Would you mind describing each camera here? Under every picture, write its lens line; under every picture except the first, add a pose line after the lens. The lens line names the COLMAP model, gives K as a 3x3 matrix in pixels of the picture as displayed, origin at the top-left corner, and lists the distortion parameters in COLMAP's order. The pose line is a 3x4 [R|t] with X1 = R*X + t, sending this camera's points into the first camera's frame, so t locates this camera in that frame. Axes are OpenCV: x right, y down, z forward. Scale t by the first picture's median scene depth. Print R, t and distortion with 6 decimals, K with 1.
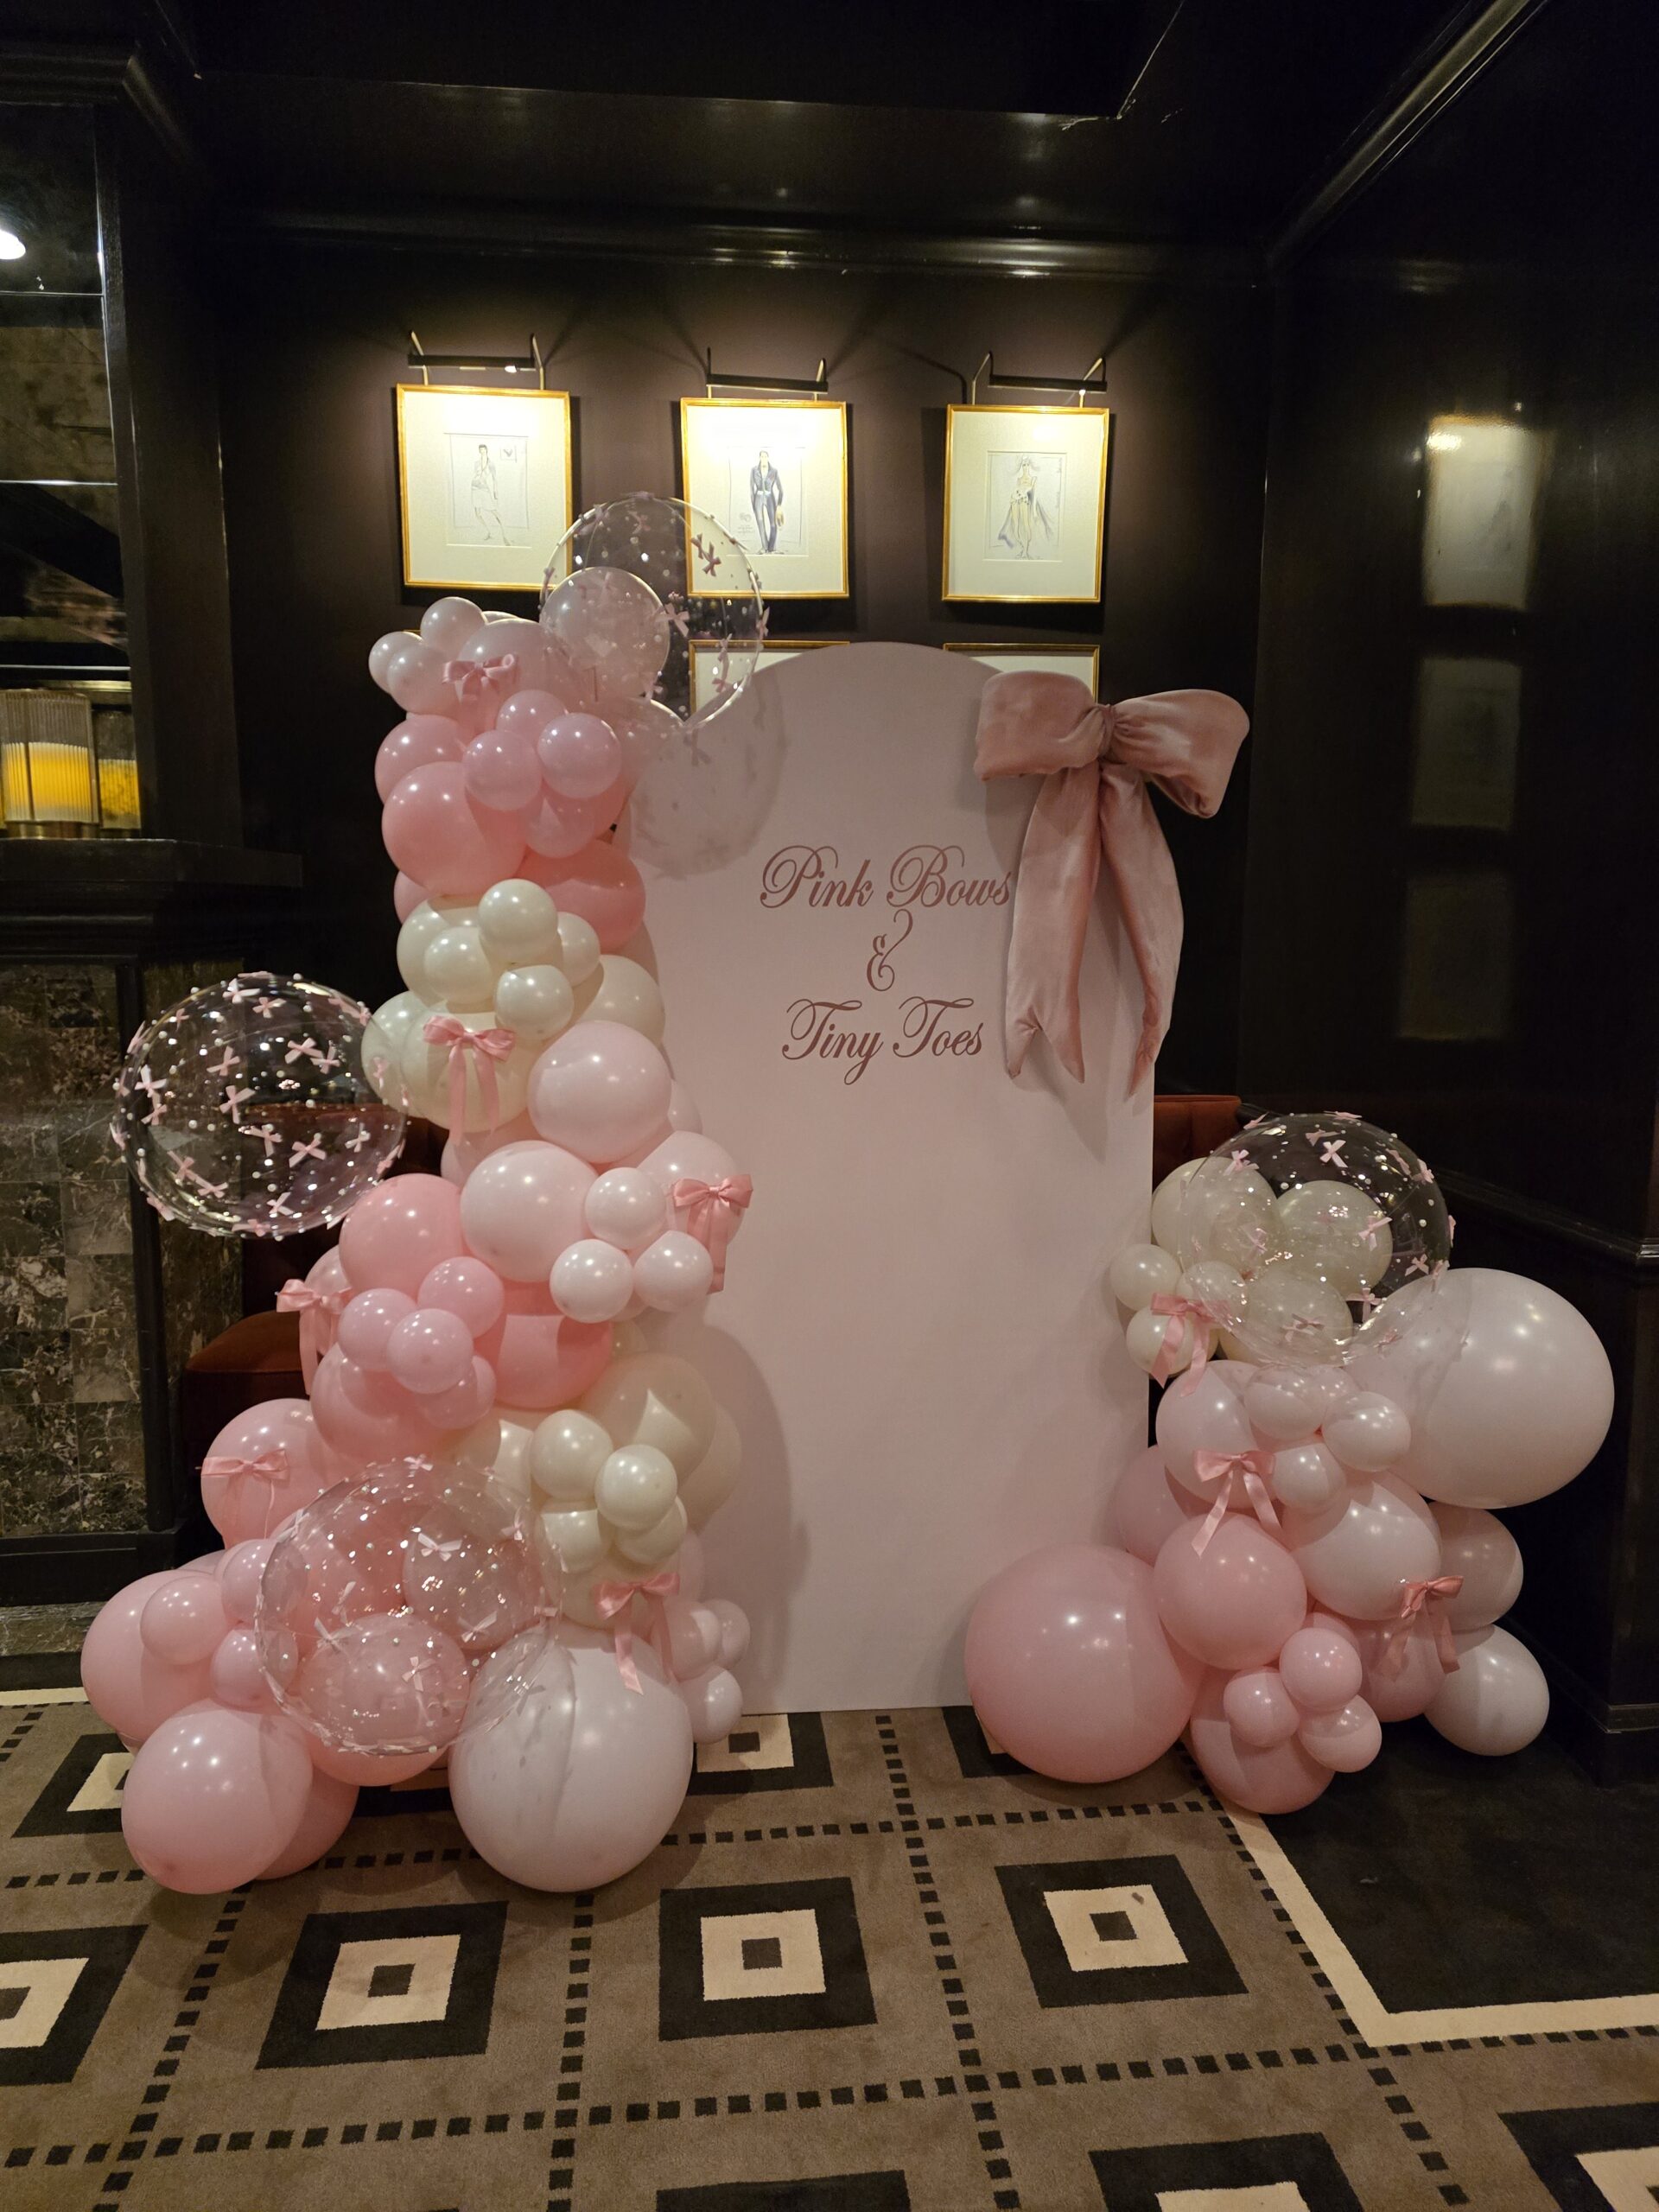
lens RADIAL K [[1466.5, 0, 815.2], [0, 1466.5, 1083.1], [0, 0, 1]] dist [0.080071, -0.073039]
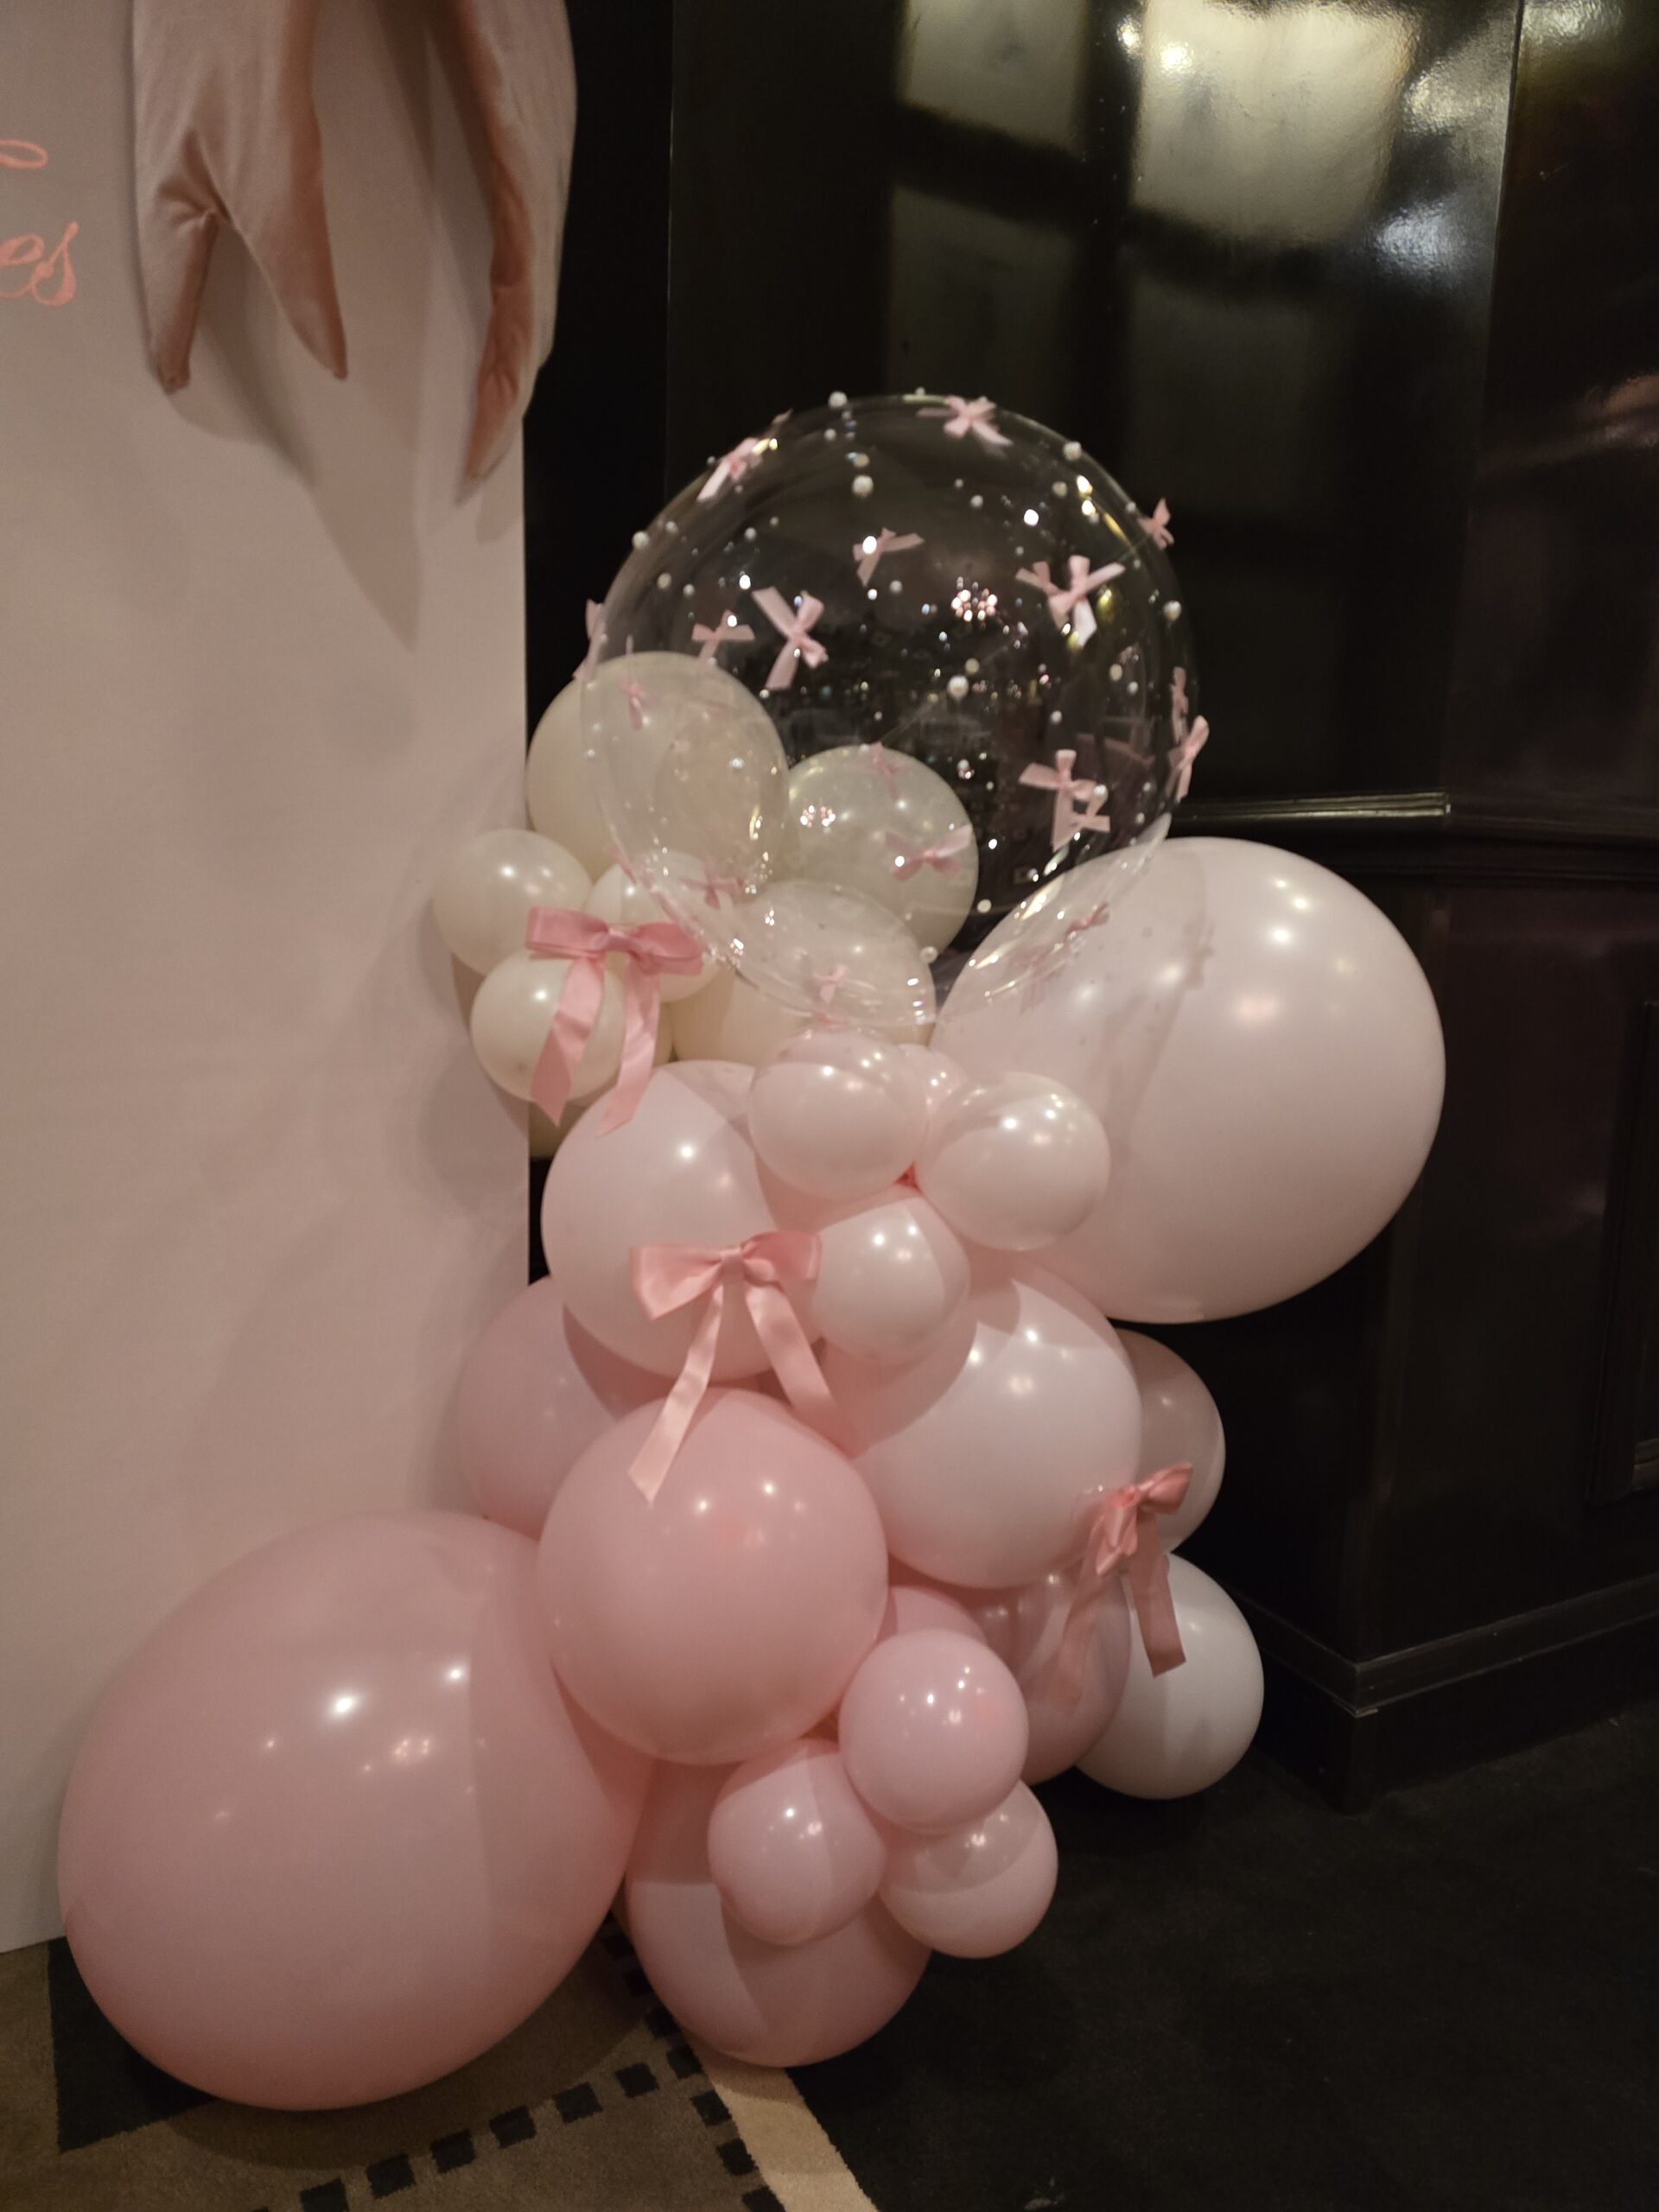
lens RADIAL K [[1466.5, 0, 819.8], [0, 1466.5, 1090.9], [0, 0, 1]] dist [0.080071, -0.073039]
pose [[0.917558, -0.026546, 0.396716, 0.141273], [0.015579, 0.999403, 0.030843, 0.190681], [-0.397297, -0.022120, 0.917423, 0.598952]]
